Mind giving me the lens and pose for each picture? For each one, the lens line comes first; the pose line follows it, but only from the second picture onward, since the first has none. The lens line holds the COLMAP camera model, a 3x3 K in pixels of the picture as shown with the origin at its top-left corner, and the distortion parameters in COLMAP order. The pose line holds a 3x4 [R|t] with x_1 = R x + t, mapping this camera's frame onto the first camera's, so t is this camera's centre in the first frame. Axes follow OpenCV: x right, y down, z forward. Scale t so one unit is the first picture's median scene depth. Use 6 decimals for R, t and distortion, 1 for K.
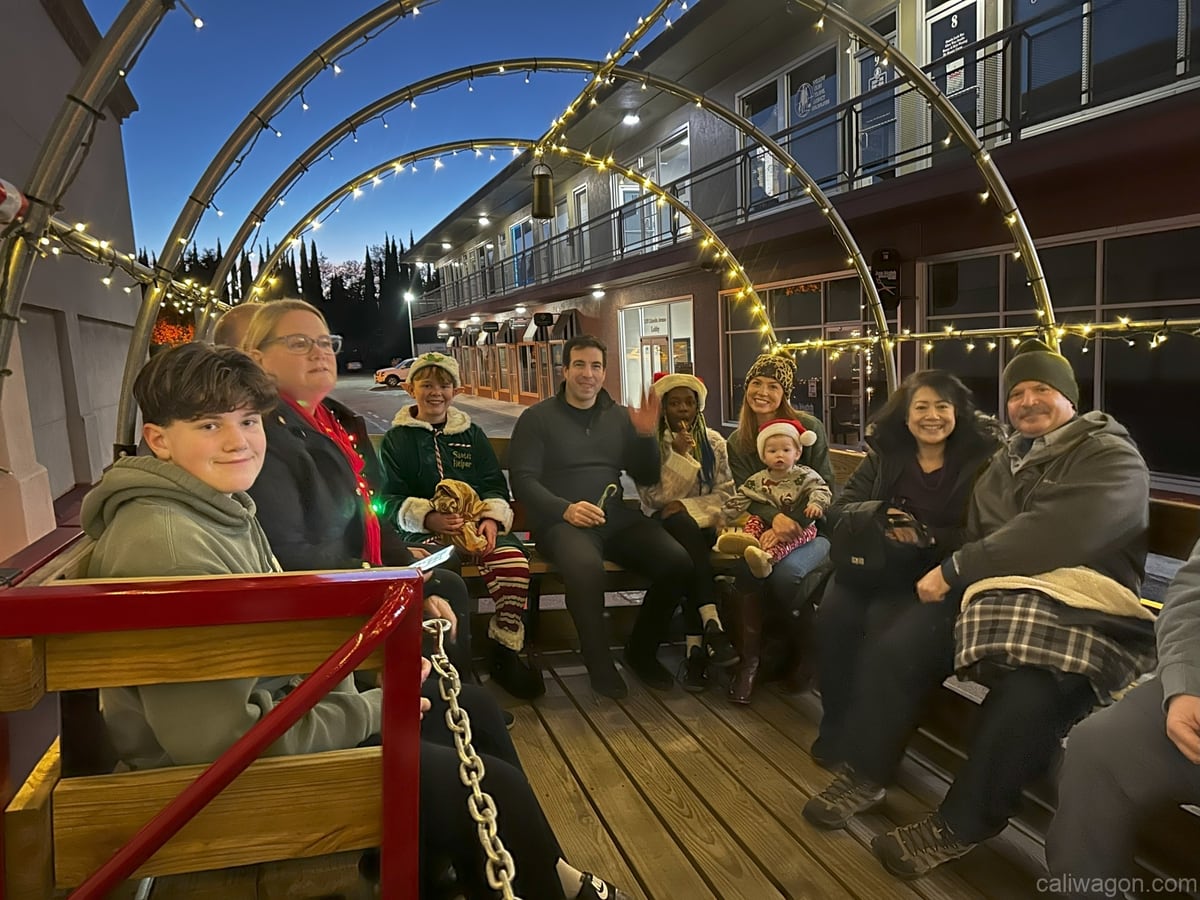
lens RADIAL K [[828.9, 0, 602.6], [0, 828.9, 465.2], [0, 0, 1]] dist [0.082319, -0.086859]
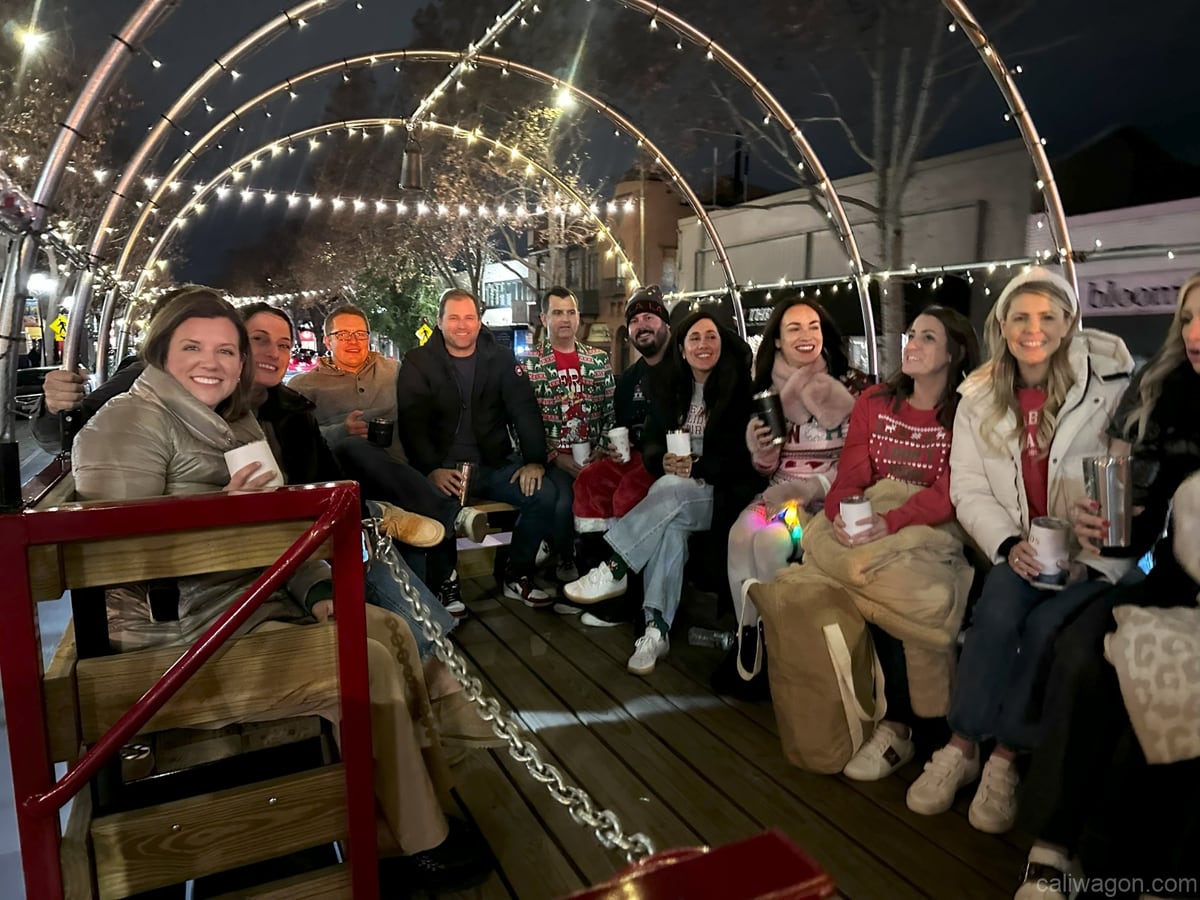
lens RADIAL K [[835.0, 0, 605.0], [0, 835.0, 443.4], [0, 0, 1]] dist [-0.002082, -0.002751]
pose [[0.988993, -0.061696, 0.134487, -0.002509], [0.058569, 0.997916, 0.027087, 0.021756], [-0.135878, -0.018912, 0.990545, -0.128866]]
